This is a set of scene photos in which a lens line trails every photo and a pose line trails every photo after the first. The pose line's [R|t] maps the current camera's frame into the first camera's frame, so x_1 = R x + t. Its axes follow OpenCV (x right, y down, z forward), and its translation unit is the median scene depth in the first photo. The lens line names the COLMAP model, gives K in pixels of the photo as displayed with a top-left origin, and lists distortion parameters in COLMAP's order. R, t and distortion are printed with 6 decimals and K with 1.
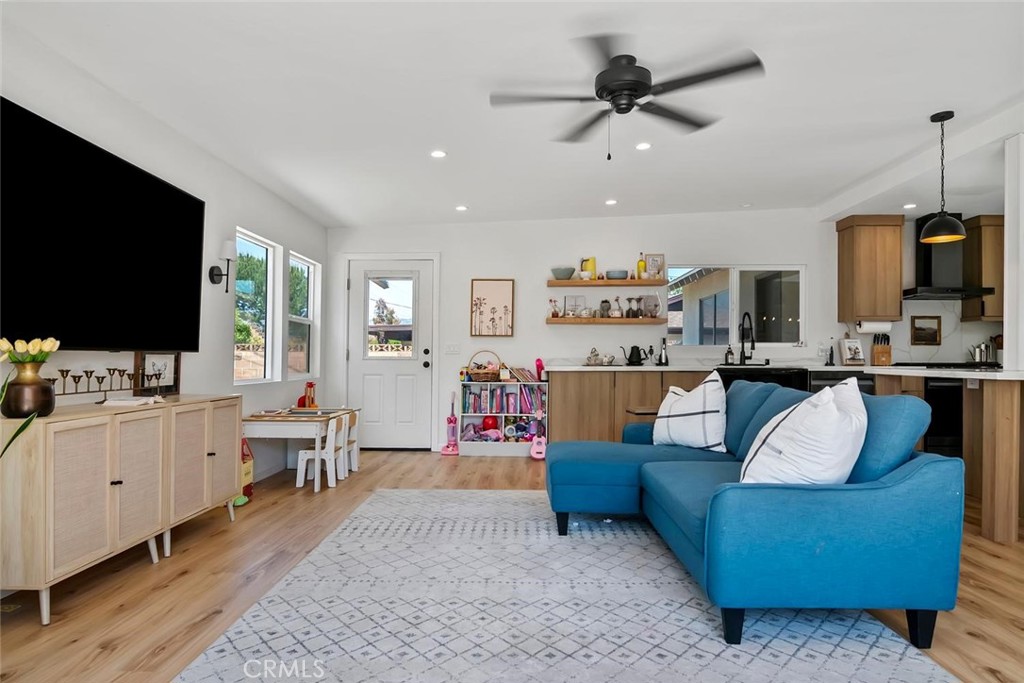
lens RADIAL K [[628.4, 0, 512.4], [0, 628.4, 351.0], [0, 0, 1]] dist [-0.000220, -0.000142]
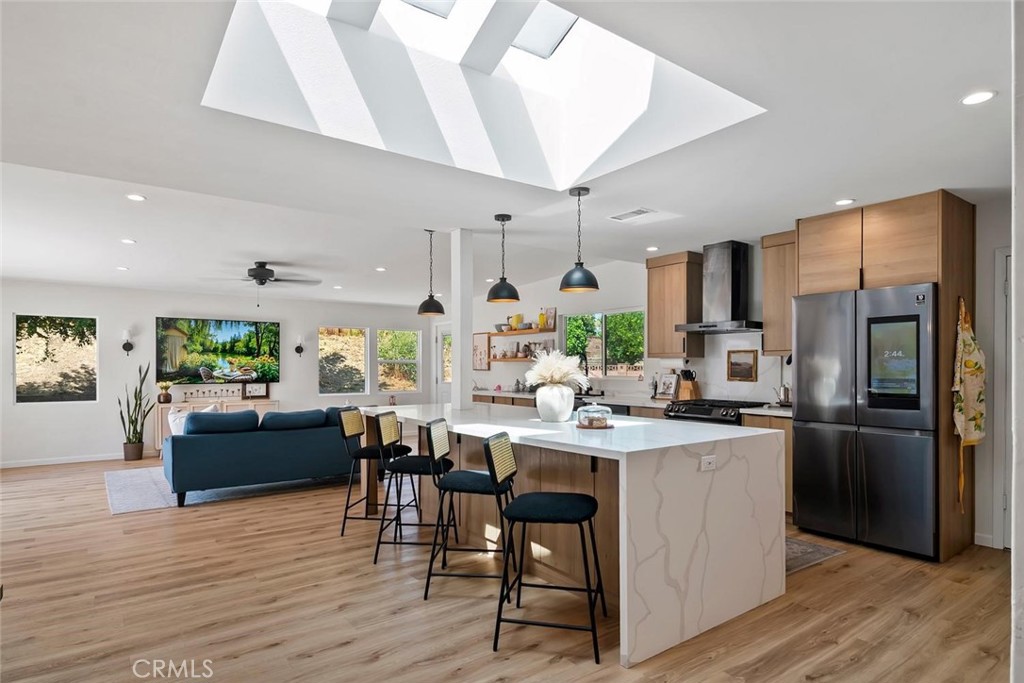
lens RADIAL K [[565.2, 0, 525.6], [0, 565.2, 367.7], [0, 0, 1]] dist [0.002344, -0.008522]
pose [[0.615402, 0.000229, -0.788214, 1.173289], [0.009620, 0.999923, 0.007802, -0.040879], [0.788155, -0.012384, 0.615352, 0.240610]]
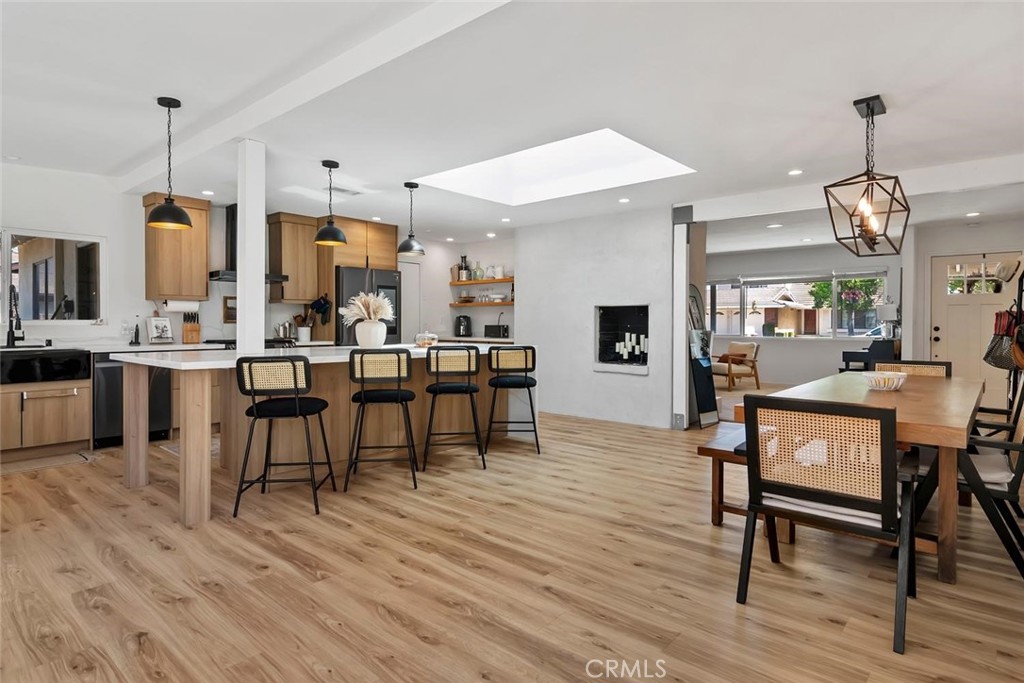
lens RADIAL K [[565.2, 0, 500.4], [0, 565.2, 326.9], [0, 0, 1]] dist [0.002344, -0.008522]
pose [[0.642557, -0.002567, 0.766234, 0.204596], [-0.009746, 0.999886, 0.011522, -0.019795], [-0.766176, -0.014872, 0.642459, 0.010115]]
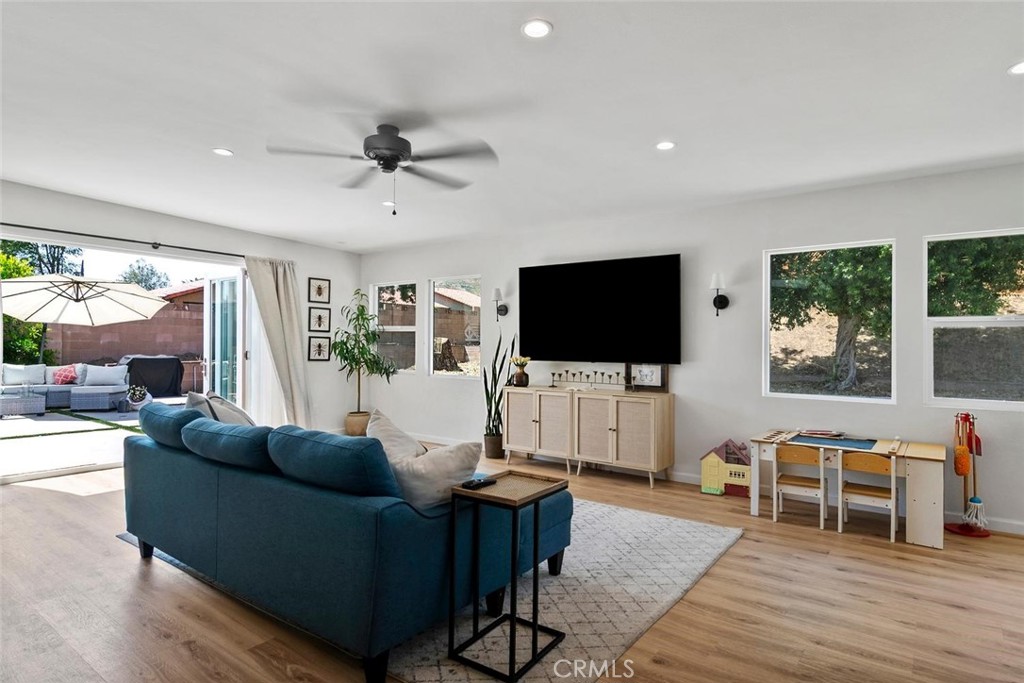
lens RADIAL K [[565.2, 0, 511.0], [0, 565.2, 338.0], [0, 0, 1]] dist [0.002344, -0.008522]
pose [[-0.582151, -0.011841, -0.812995, 0.441559], [0.001531, 0.999876, -0.015659, -0.023057], [0.813079, -0.010361, -0.582061, 0.881112]]
